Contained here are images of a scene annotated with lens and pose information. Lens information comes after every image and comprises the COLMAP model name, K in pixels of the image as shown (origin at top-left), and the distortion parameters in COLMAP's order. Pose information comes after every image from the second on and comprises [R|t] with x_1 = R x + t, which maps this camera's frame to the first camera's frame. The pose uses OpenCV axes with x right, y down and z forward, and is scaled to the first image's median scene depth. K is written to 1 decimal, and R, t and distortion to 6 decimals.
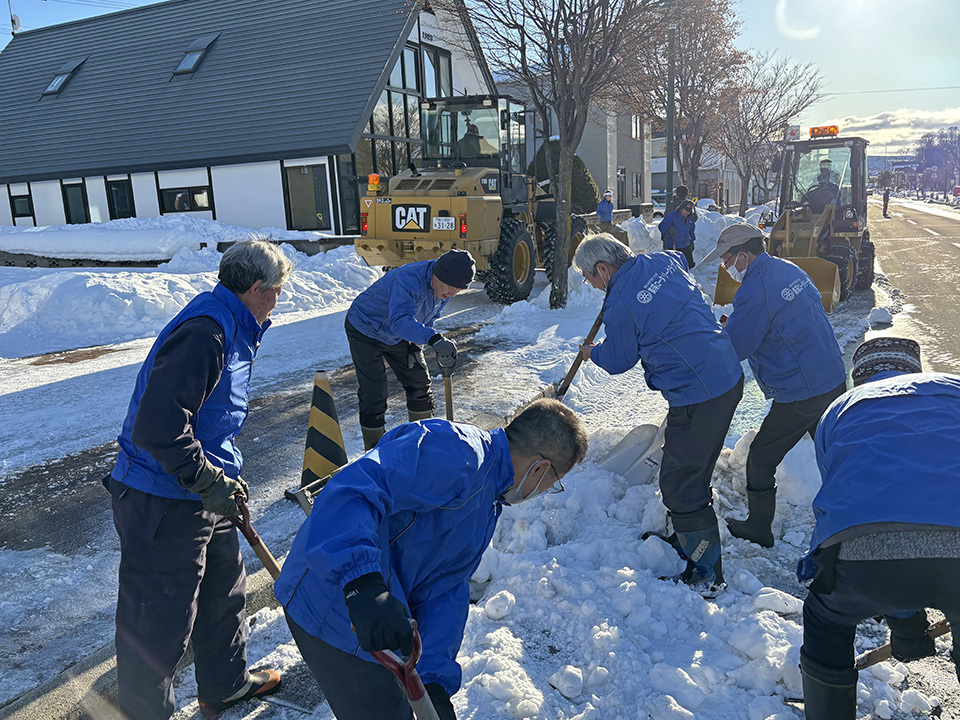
lens RADIAL K [[730.5, 0, 478.8], [0, 730.5, 359.9], [0, 0, 1]] dist [0.015477, 0.002262]
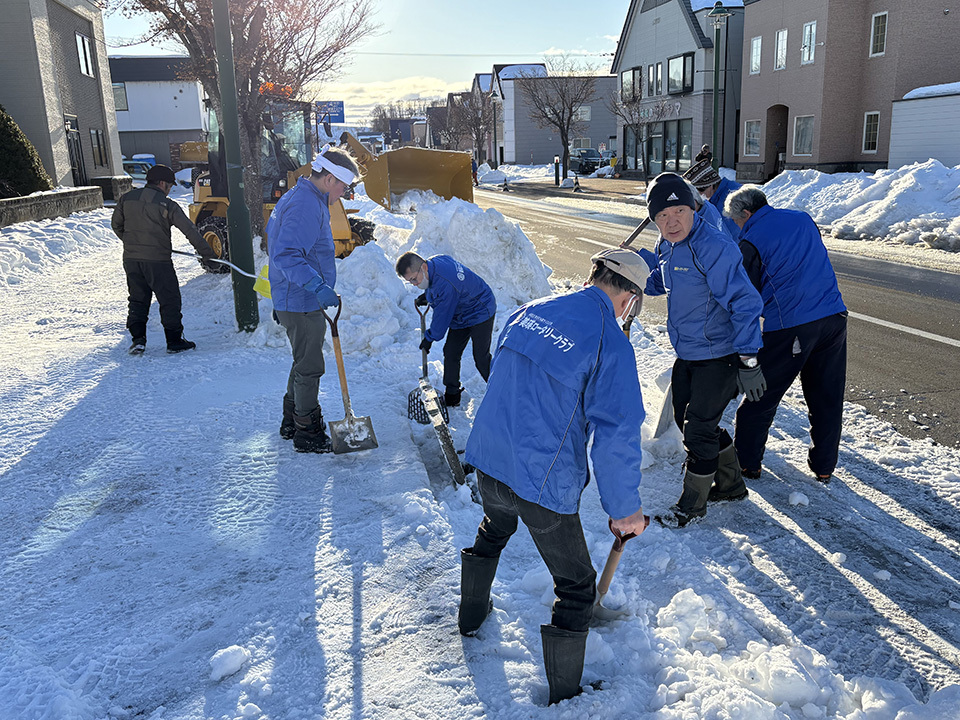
lens RADIAL K [[730.5, 0, 481.5], [0, 730.5, 360.6], [0, 0, 1]] dist [0.015477, 0.002262]
pose [[0.780629, -0.140698, 0.608952, 0.051676], [0.115901, 0.990020, 0.080168, -0.060954], [-0.614155, 0.007997, 0.789145, 0.262264]]
